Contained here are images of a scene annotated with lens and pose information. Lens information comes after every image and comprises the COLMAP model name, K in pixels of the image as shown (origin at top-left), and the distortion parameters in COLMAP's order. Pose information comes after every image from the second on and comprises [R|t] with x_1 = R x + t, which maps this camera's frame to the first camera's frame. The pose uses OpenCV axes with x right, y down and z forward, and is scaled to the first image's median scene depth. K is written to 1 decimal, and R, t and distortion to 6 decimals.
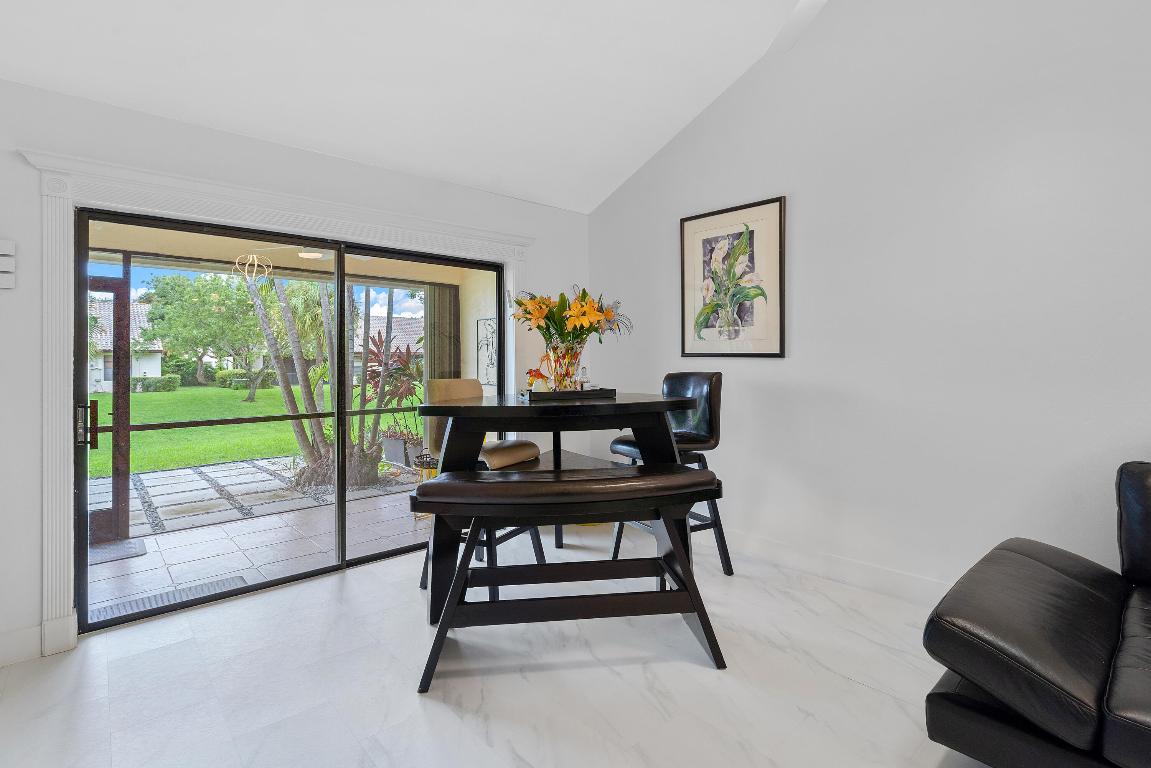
lens RADIAL K [[551.3, 0, 576.2], [0, 551.3, 352.6], [0, 0, 1]] dist [-0.001942, -0.000647]
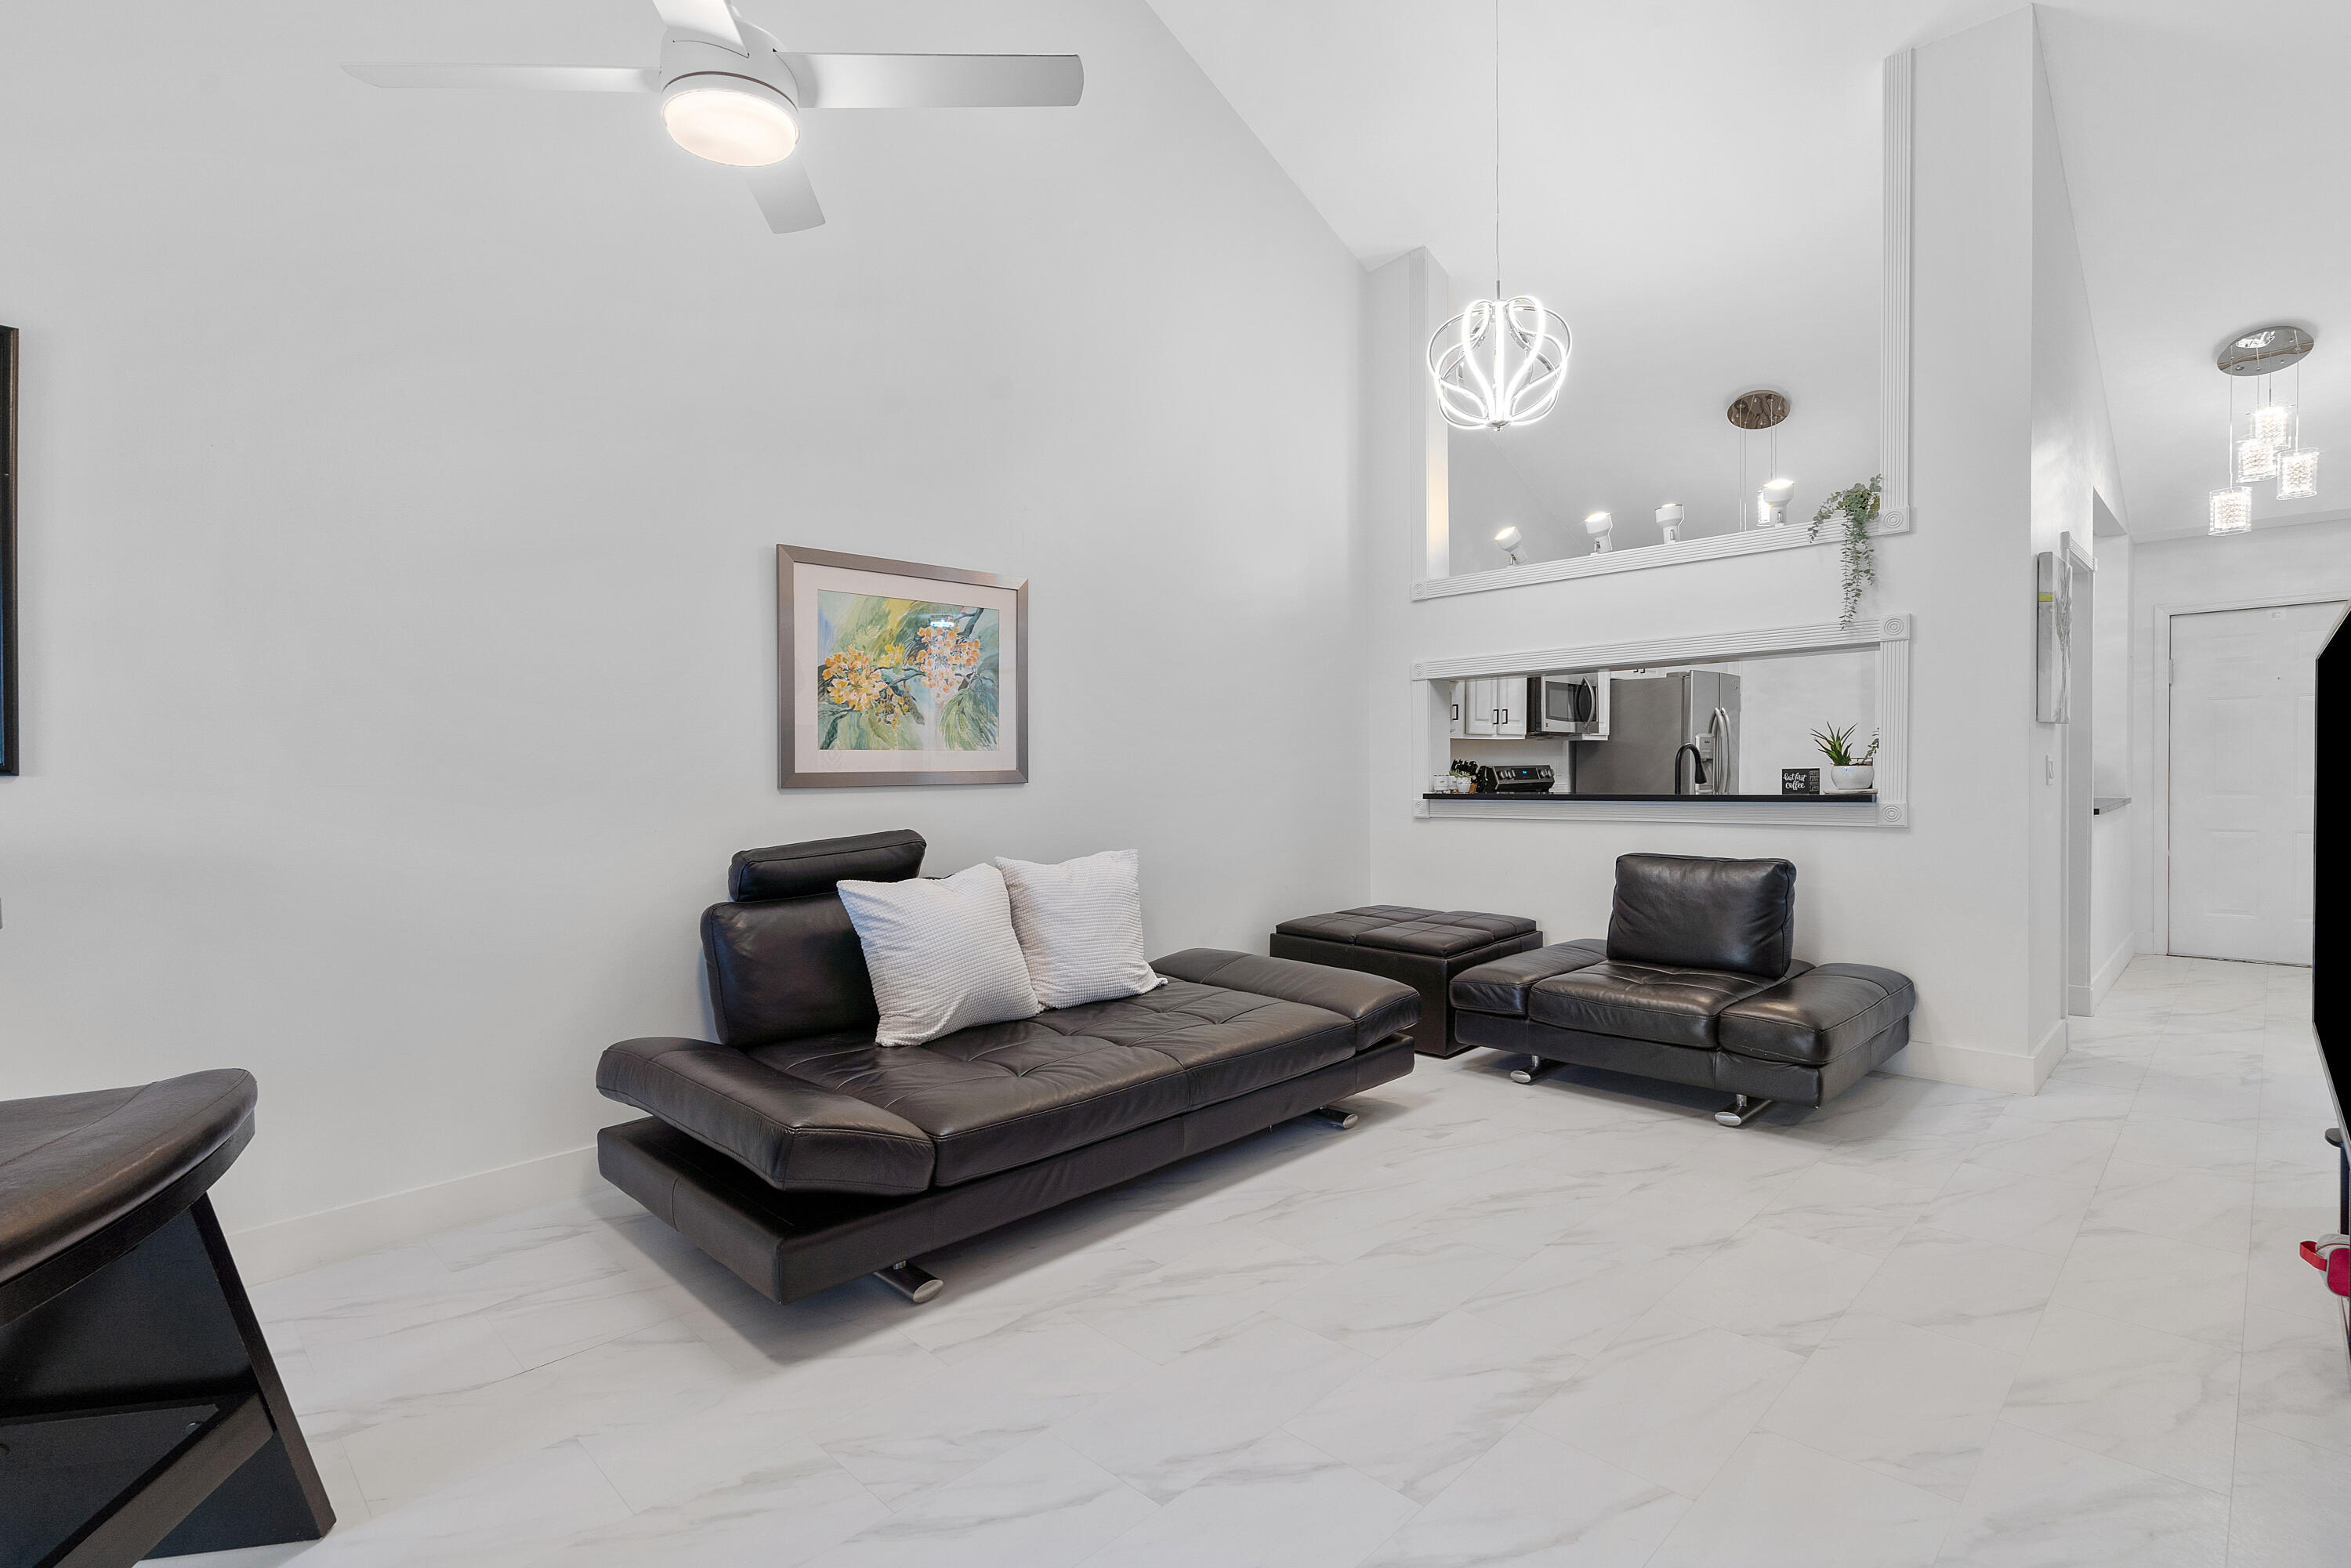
lens RADIAL K [[1099.9, 0, 1153.8], [0, 1099.9, 795.9], [0, 0, 1]] dist [-0.001711, -0.000699]
pose [[-0.049288, -0.016118, 0.998655, -0.155488], [-0.000416, 0.999870, 0.016117, 0.003979], [-0.998785, 0.000379, -0.049288, 0.116201]]
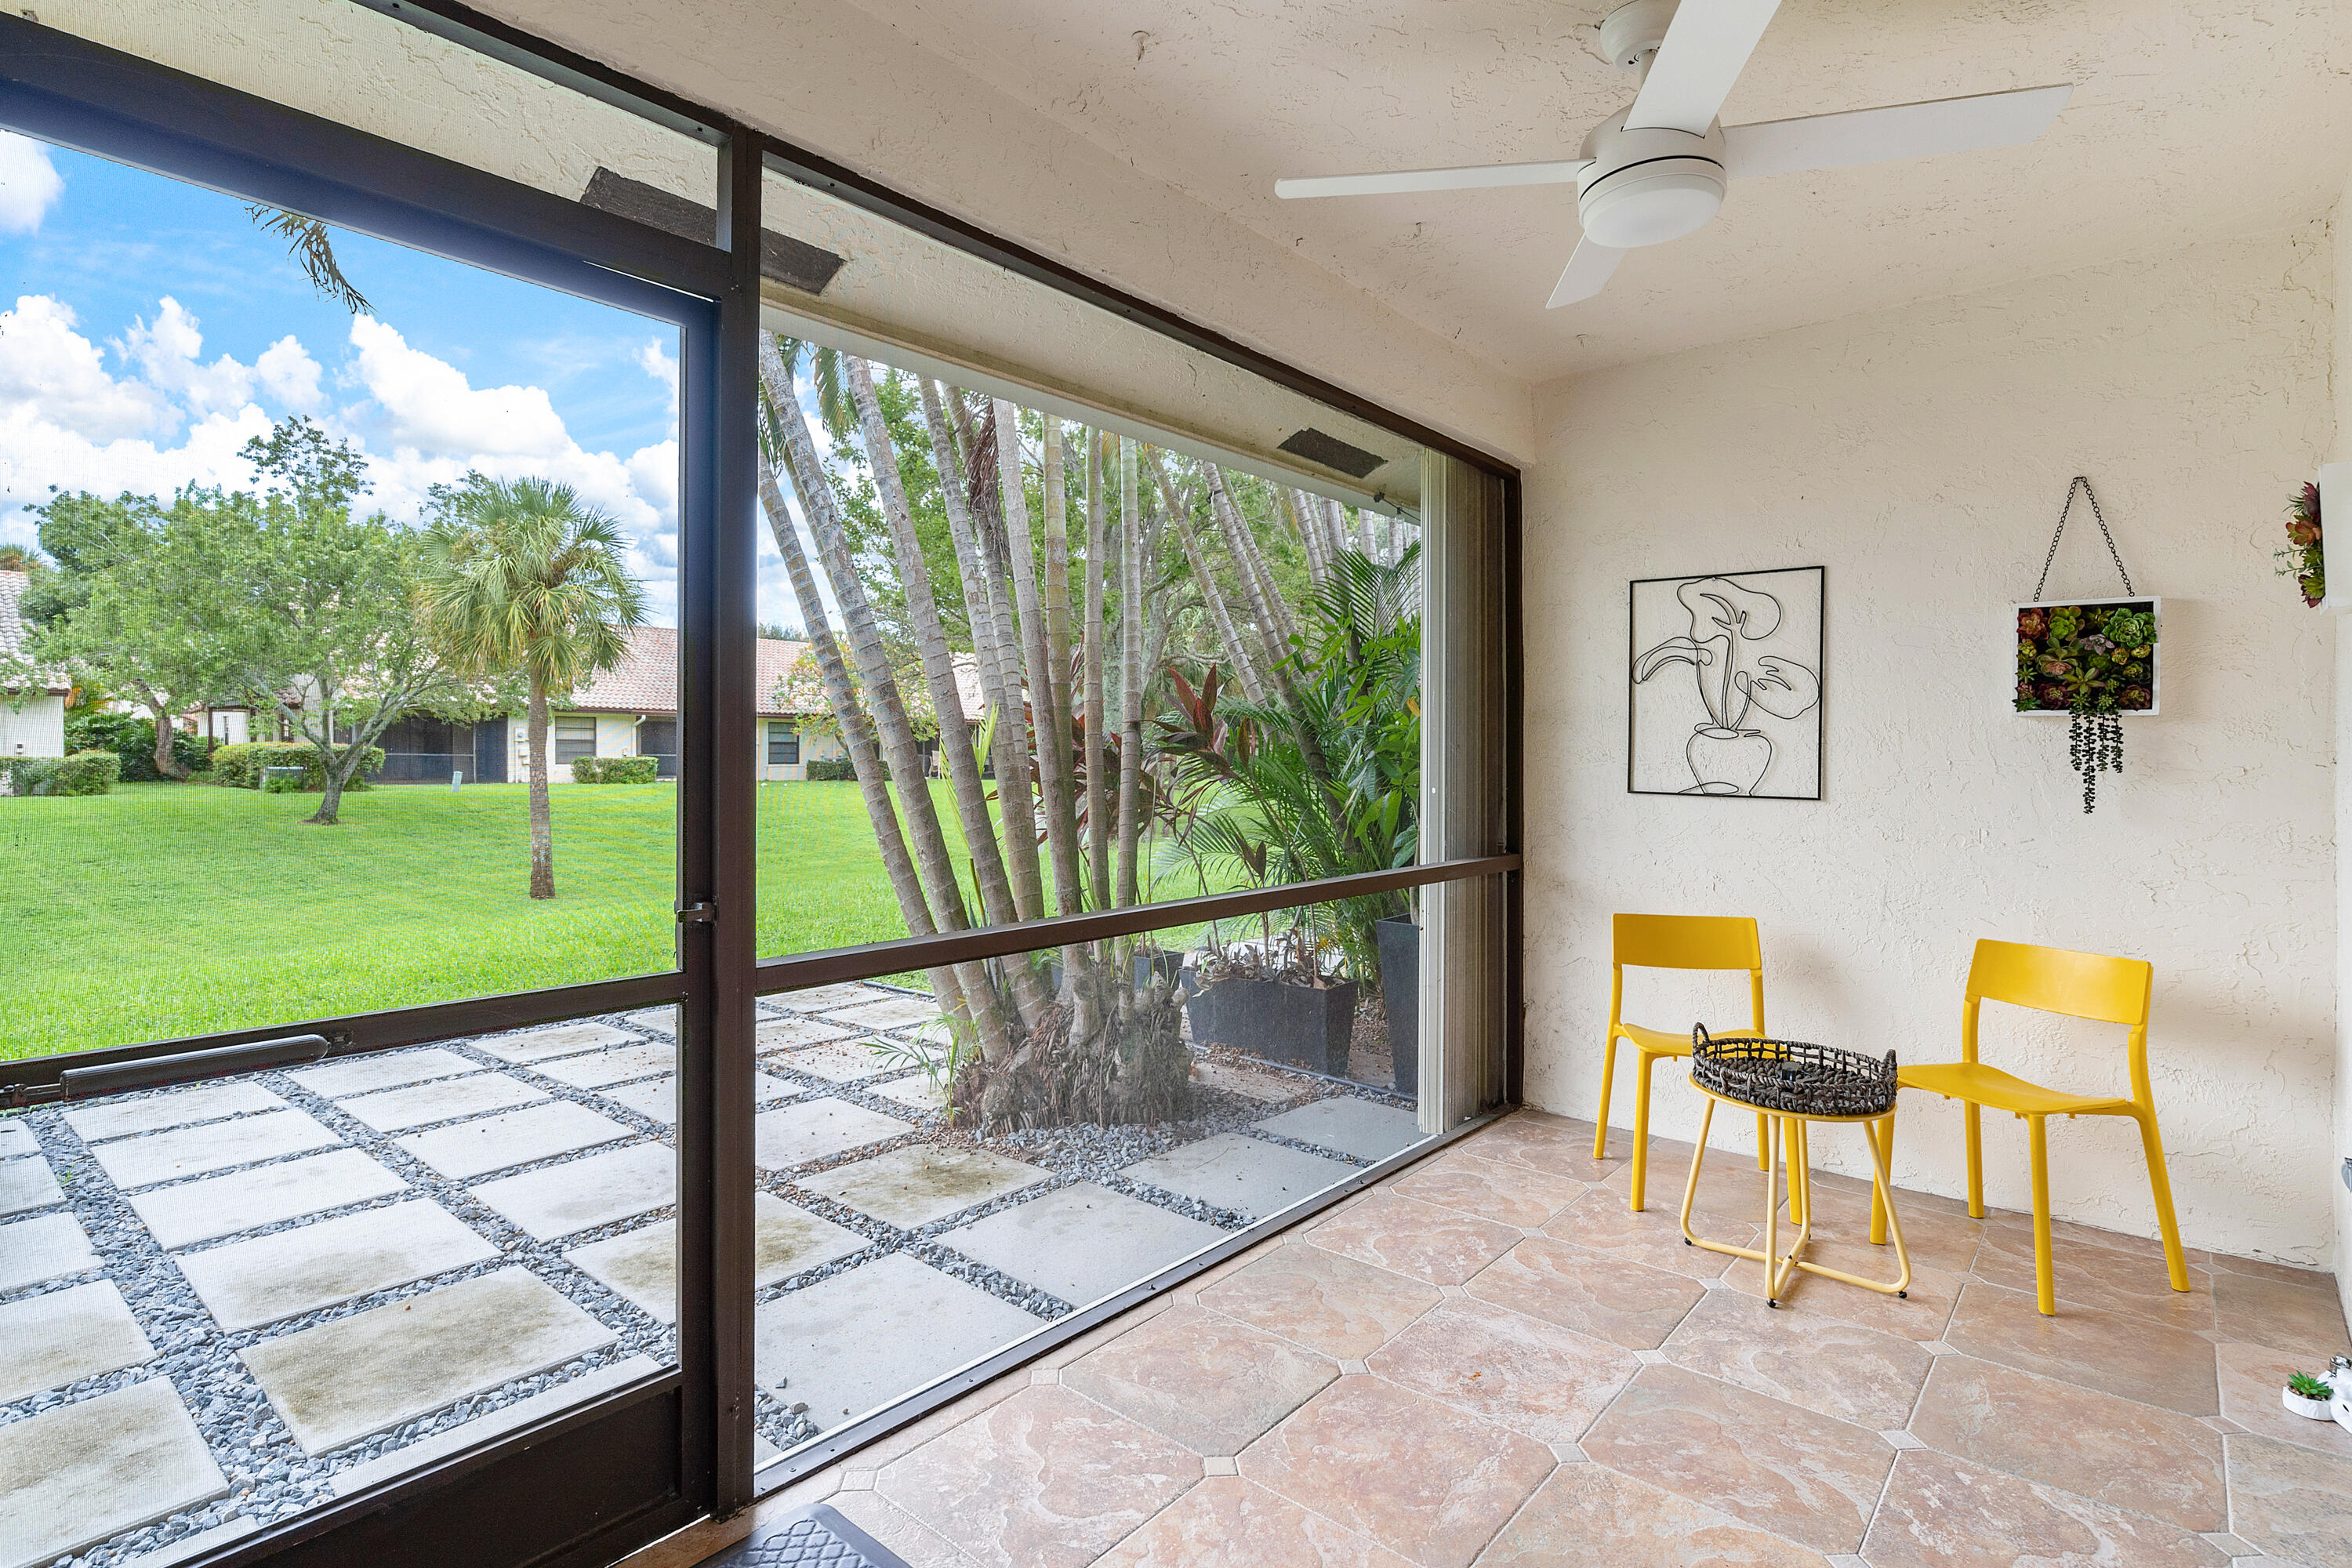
lens RADIAL K [[1168.3, 0, 1172.6], [0, 1168.3, 757.9], [0, 0, 1]] dist [0.000641, -0.000367]
pose [[0.990402, 0.017377, 0.137117, -0.398590], [-0.021357, 0.999391, 0.027611, 0.021497], [-0.136553, -0.030275, 0.990170, 0.303681]]
